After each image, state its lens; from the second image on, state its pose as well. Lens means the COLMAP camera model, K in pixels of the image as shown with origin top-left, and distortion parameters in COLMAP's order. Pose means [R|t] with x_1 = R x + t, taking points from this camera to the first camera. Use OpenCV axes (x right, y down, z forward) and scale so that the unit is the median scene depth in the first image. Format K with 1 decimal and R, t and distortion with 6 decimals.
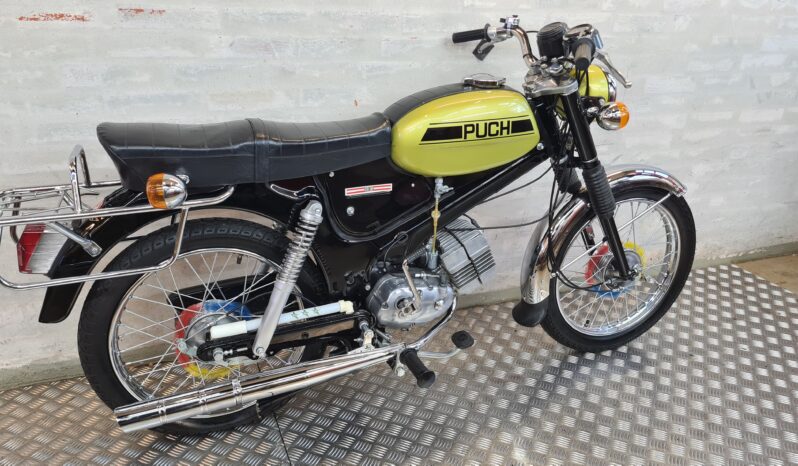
lens RADIAL K [[625.5, 0, 400.6], [0, 625.5, 225.8], [0, 0, 1]] dist [0.058638, -0.002558]
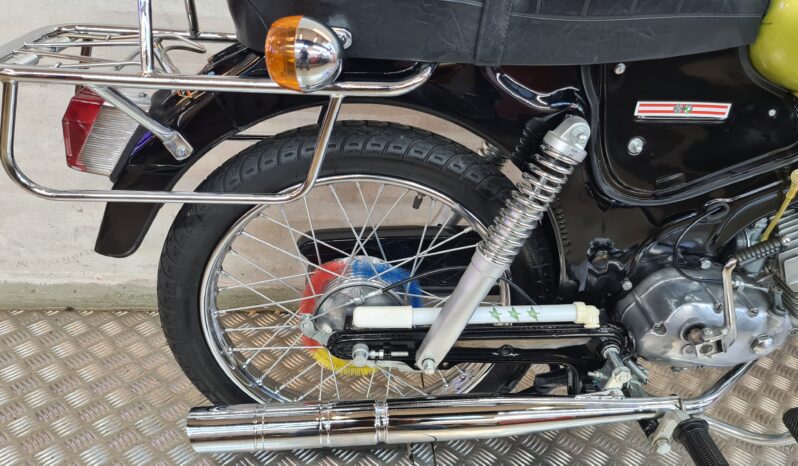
lens RADIAL K [[625.6, 0, 407.1], [0, 625.6, 227.8], [0, 0, 1]] dist [0.065161, -0.046656]
pose [[0.955780, 0.184131, -0.229303, -0.128973], [-0.152085, 0.976843, 0.150490, -0.007531], [0.251703, -0.108962, 0.961651, 0.439429]]
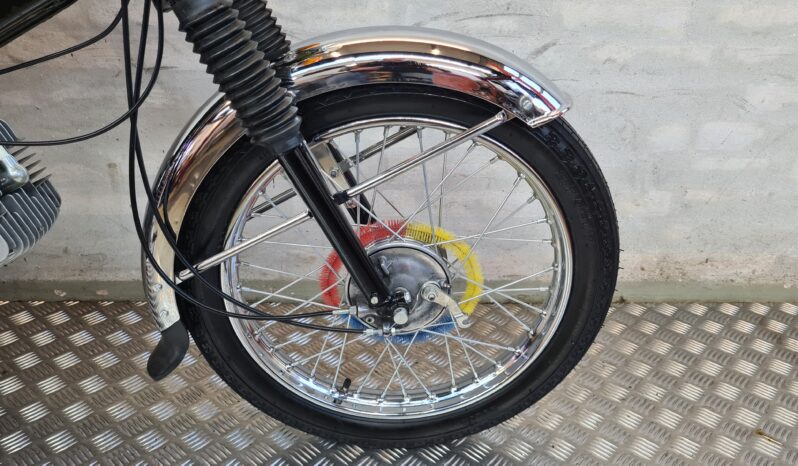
lens RADIAL K [[625.6, 0, 407.1], [0, 625.6, 227.8], [0, 0, 1]] dist [0.065161, -0.046656]
pose [[0.946022, 0.144112, -0.290301, 0.607152], [-0.116790, 0.987109, 0.109434, -0.022588], [0.302330, -0.069623, 0.950657, 0.769584]]
